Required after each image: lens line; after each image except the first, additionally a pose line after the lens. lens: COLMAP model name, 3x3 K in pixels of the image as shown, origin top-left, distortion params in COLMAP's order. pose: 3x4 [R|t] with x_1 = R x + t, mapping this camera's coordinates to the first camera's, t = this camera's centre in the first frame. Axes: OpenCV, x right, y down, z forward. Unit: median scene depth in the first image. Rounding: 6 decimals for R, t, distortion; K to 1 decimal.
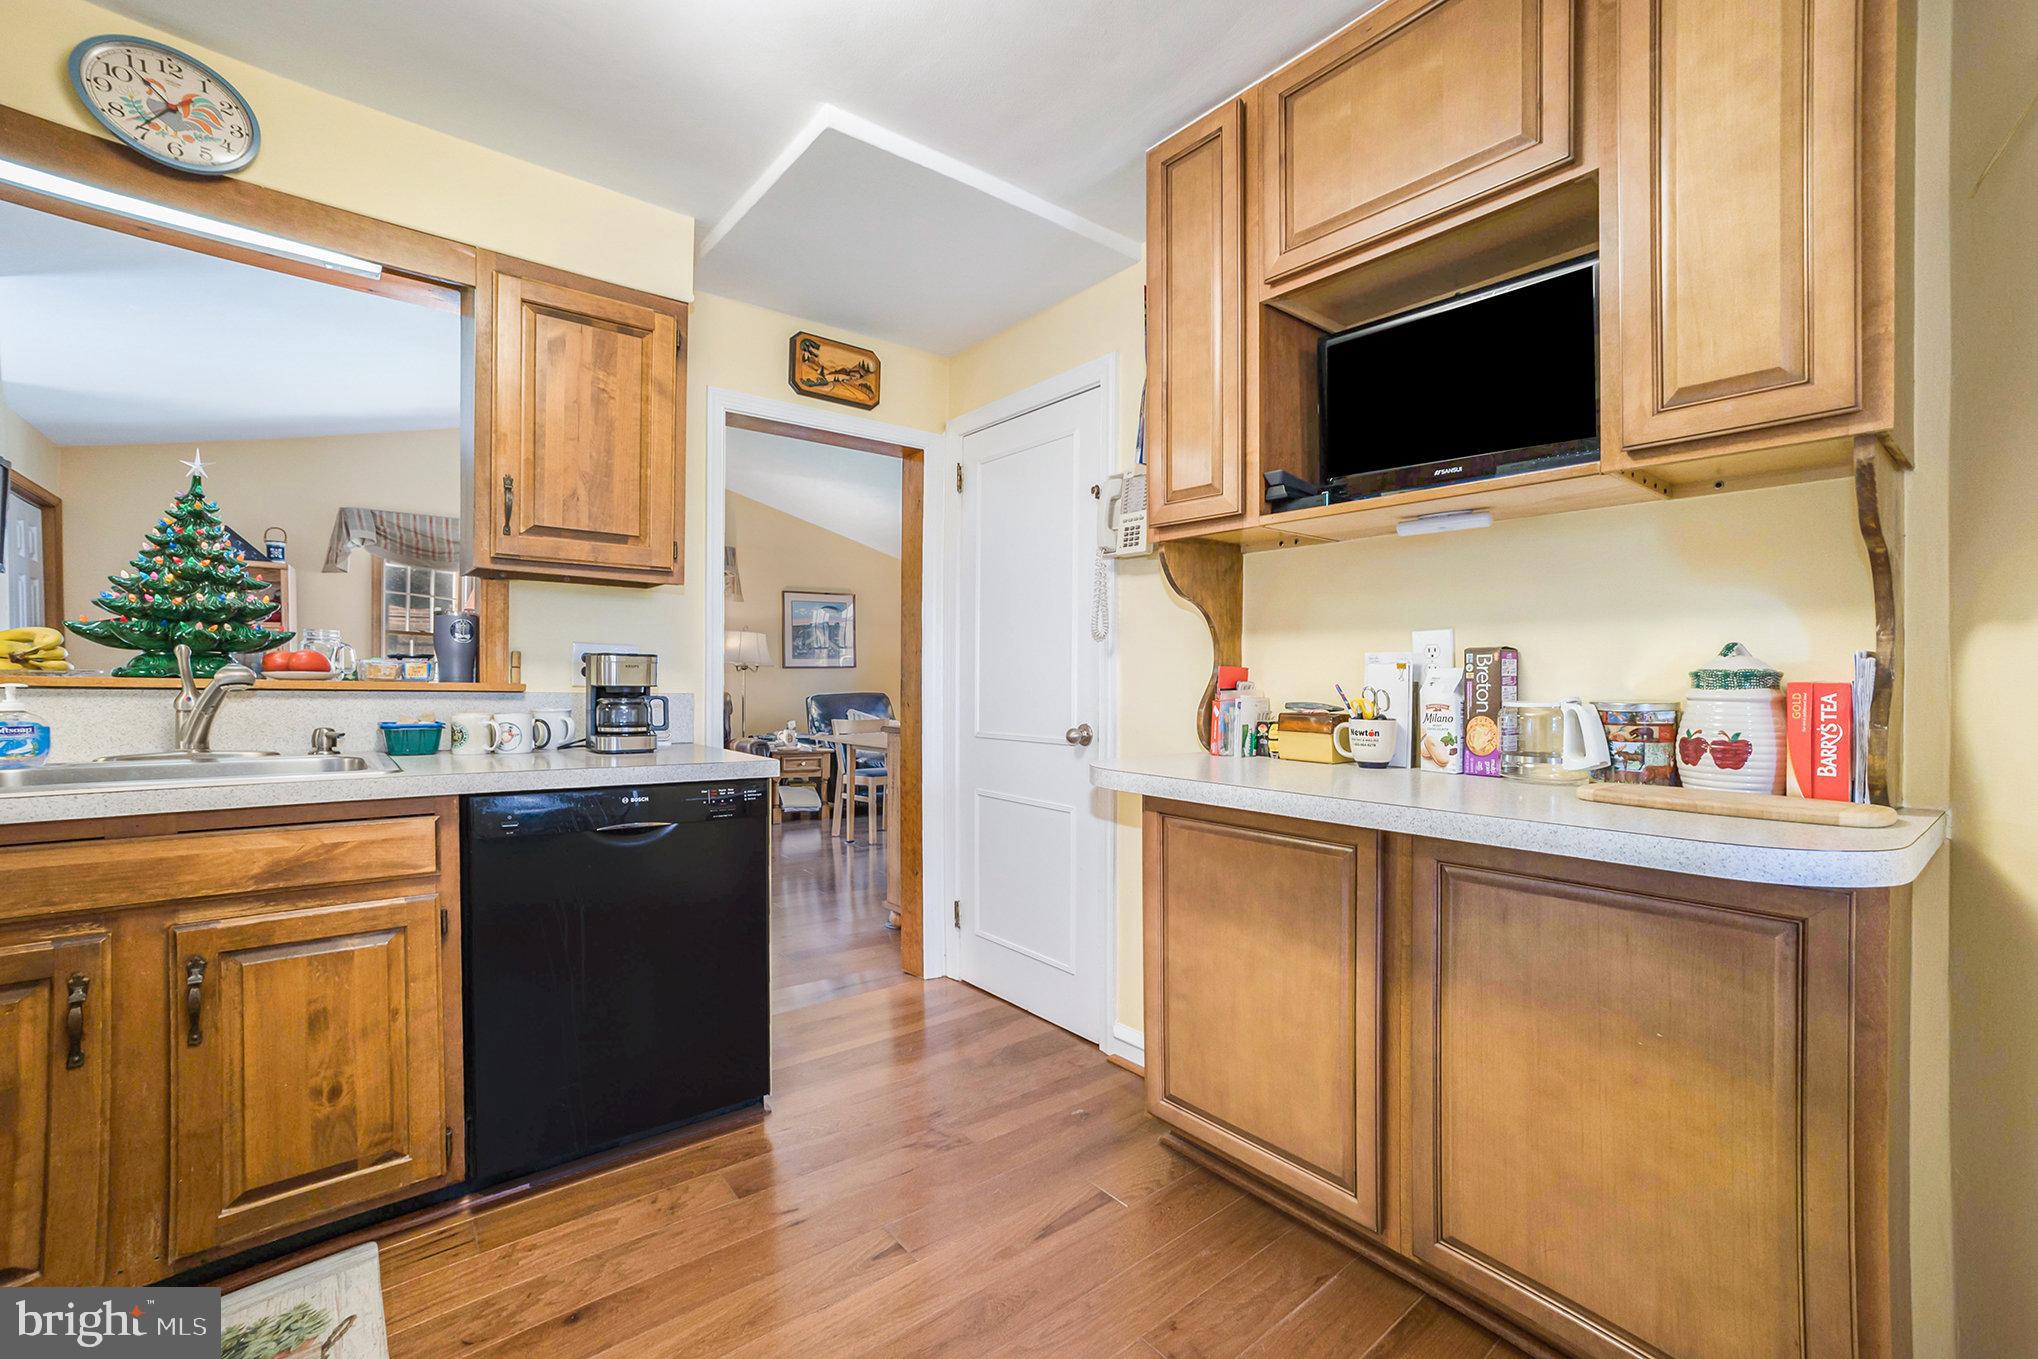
lens RADIAL K [[877.1, 0, 1030.7], [0, 877.1, 681.7], [0, 0, 1]] dist [-0.013281, 0.011591]
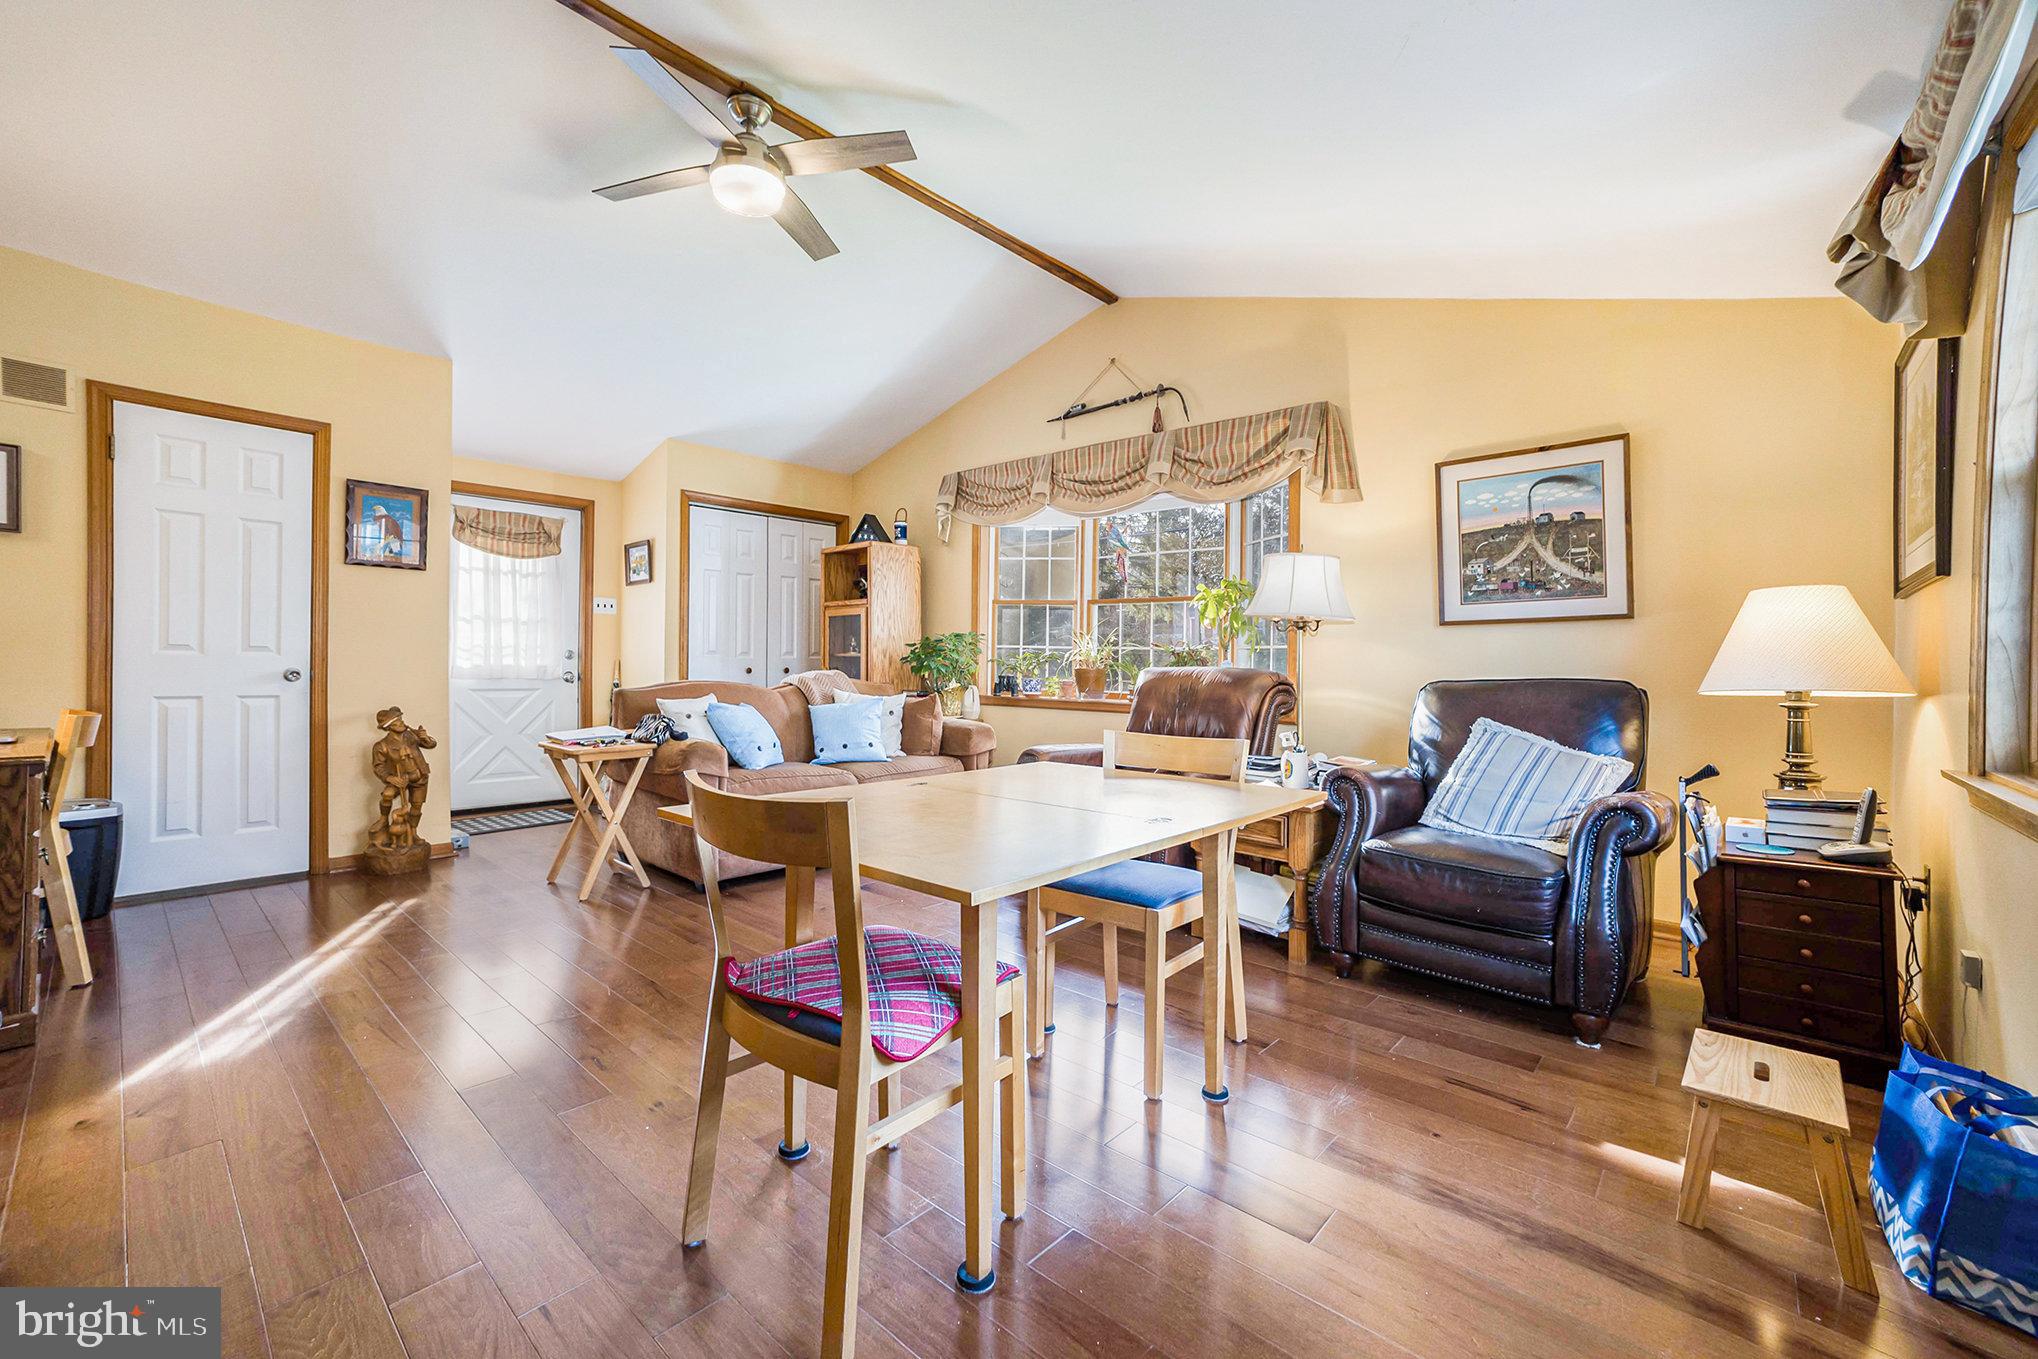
lens RADIAL K [[835.0, 0, 1020.4], [0, 835.0, 667.5], [0, 0, 1]] dist [-0.011178, -0.000110]
pose [[0.179196, 0.003205, -0.983808, 0.448015], [-0.011029, 0.999938, 0.001249, 0.032250], [0.983752, 0.010626, 0.179220, 2.417977]]
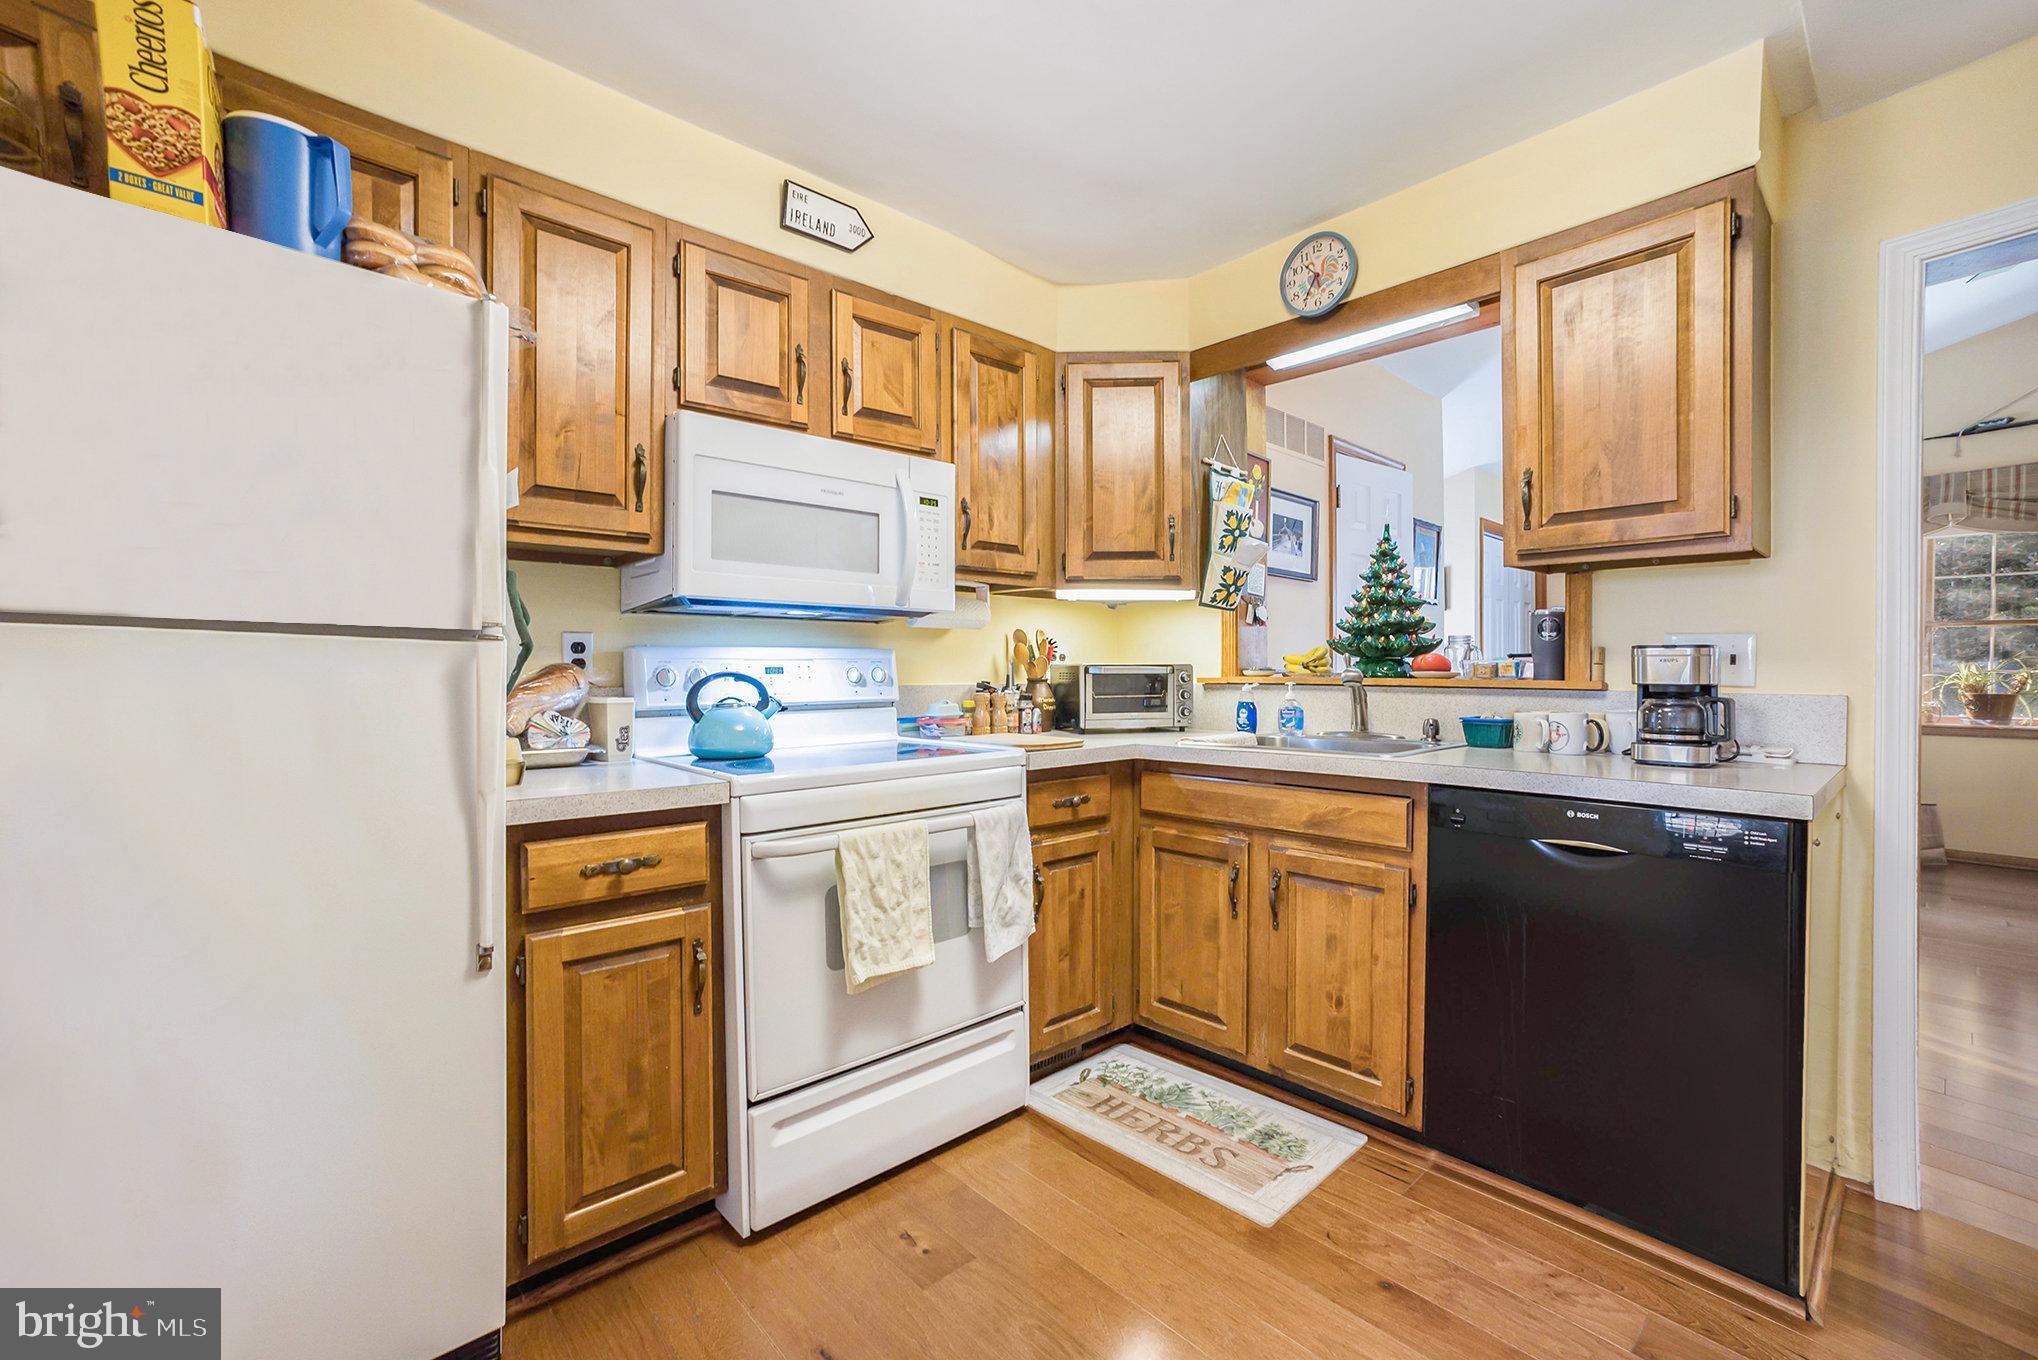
lens RADIAL K [[877.1, 0, 1009.8], [0, 877.1, 695.1], [0, 0, 1]] dist [-0.013281, 0.011591]
pose [[0.088645, 0.020299, -0.995856, 0.308194], [-0.003143, 0.999793, 0.020100, -0.001122], [0.996058, 0.001348, 0.088691, 0.302286]]
